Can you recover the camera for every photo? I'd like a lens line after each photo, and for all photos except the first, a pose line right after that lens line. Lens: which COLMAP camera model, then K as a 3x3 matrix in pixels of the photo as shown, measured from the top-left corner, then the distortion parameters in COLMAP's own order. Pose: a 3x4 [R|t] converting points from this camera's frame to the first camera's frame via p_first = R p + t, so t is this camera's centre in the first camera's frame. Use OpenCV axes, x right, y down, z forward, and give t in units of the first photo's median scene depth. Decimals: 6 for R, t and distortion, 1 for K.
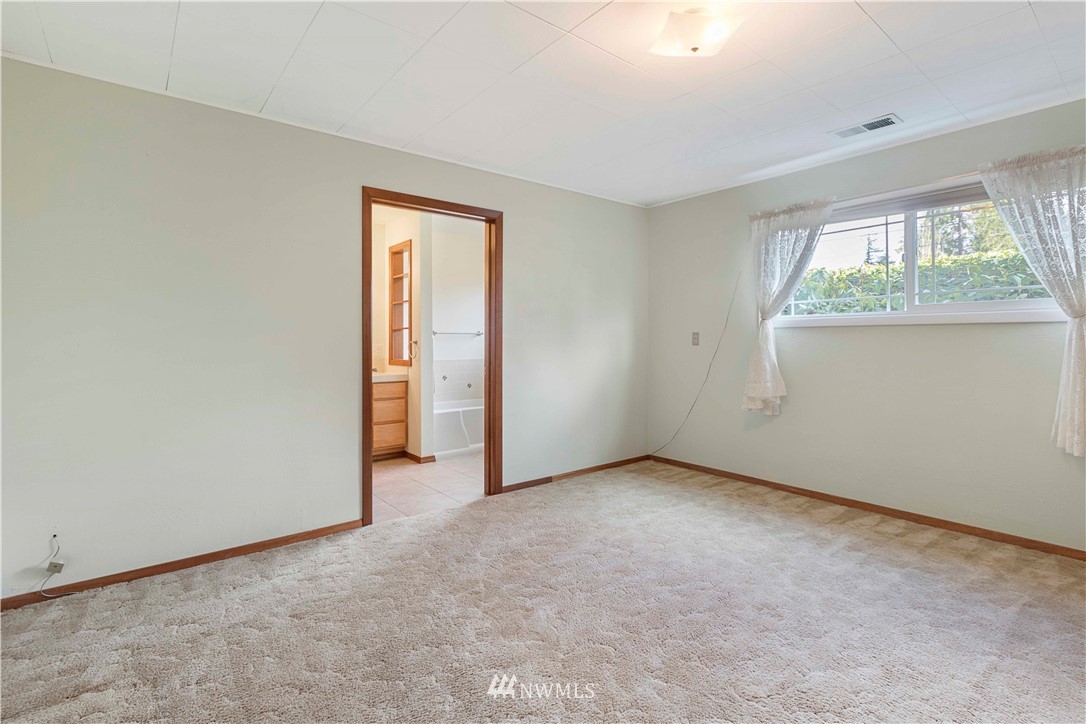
lens RADIAL K [[512.1, 0, 550.6], [0, 512.1, 338.9], [0, 0, 1]] dist [-0.002806, -0.000622]
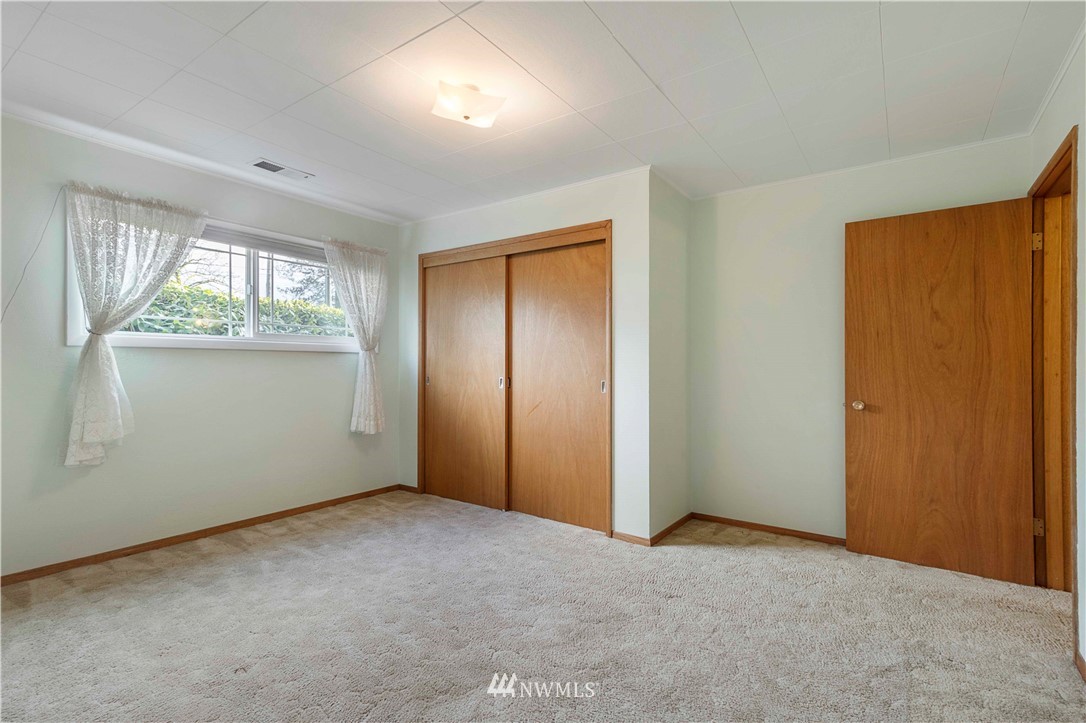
lens RADIAL K [[504.9, 0, 543.0], [0, 504.9, 361.5], [0, 0, 1]] dist [0.001415, 0.000256]
pose [[-0.273799, 0.007287, 0.961759, -0.577991], [-0.007035, 0.999929, -0.009579, 0.004007], [-0.961761, -0.009389, -0.273728, 0.749271]]
